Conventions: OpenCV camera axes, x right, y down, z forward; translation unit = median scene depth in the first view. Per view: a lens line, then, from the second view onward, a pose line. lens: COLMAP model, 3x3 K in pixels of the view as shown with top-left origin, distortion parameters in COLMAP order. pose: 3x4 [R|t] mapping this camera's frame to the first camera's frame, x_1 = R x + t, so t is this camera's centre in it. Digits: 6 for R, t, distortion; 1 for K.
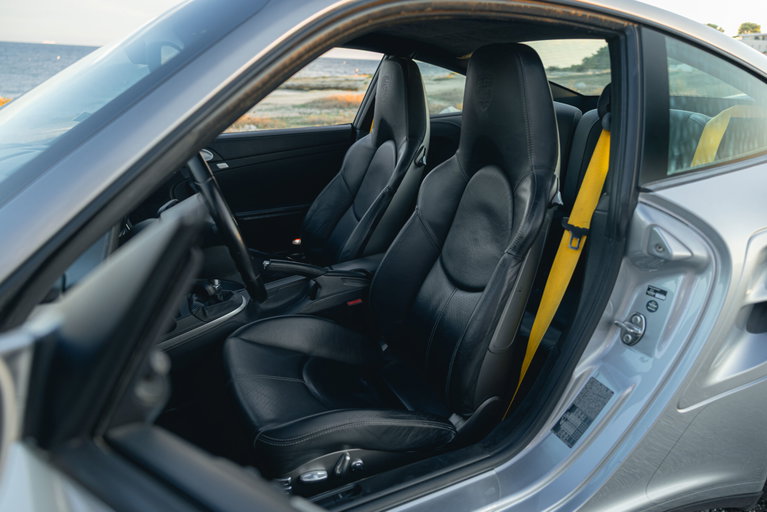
lens RADIAL K [[512.6, 0, 383.5], [0, 512.6, 256.0], [0, 0, 1]] dist [-0.001879, -0.000989]
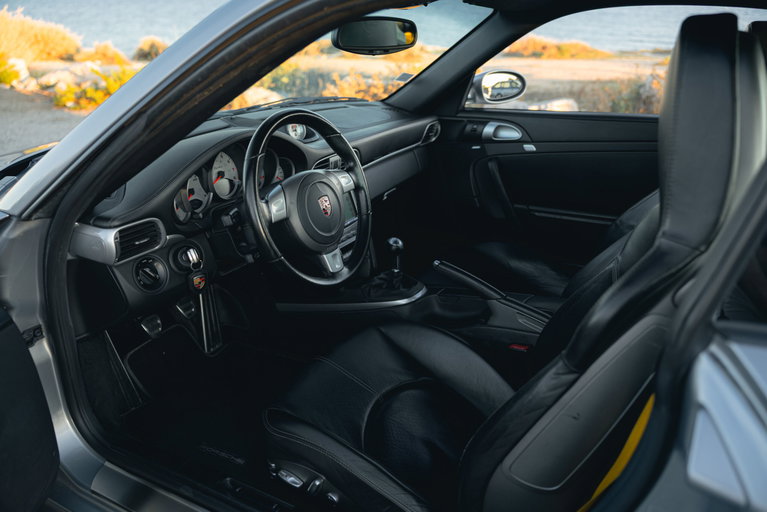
lens RADIAL K [[612.0, 0, 383.5], [0, 612.0, 256.0], [0, 0, 1]] dist [0.010337, 0.002571]
pose [[0.569273, 0.294403, -0.767629, 0.699750], [-0.270045, 0.948841, 0.163637, -0.193502], [0.776533, 0.114141, 0.619652, 0.365261]]
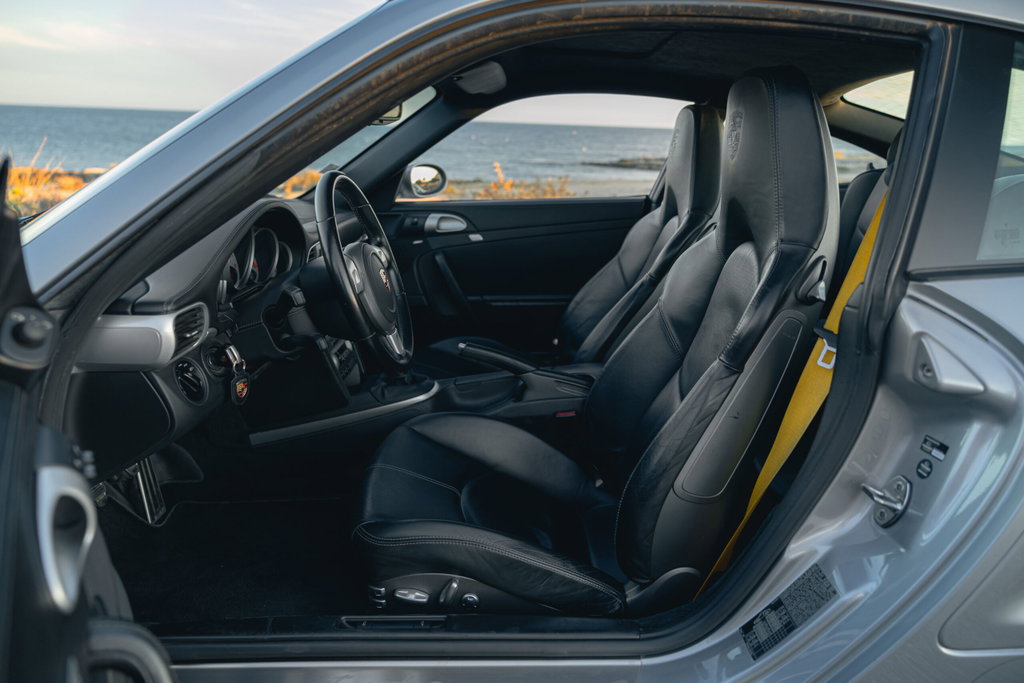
lens RADIAL K [[683.0, 0, 512.0], [0, 683.0, 341.5], [0, 0, 1]] dist [0.010978, 0.001233]
pose [[0.907071, 0.120939, -0.403232, 0.381323], [-0.150724, 0.987647, -0.042835, 0.056116], [0.393071, 0.099632, 0.914095, 0.039116]]
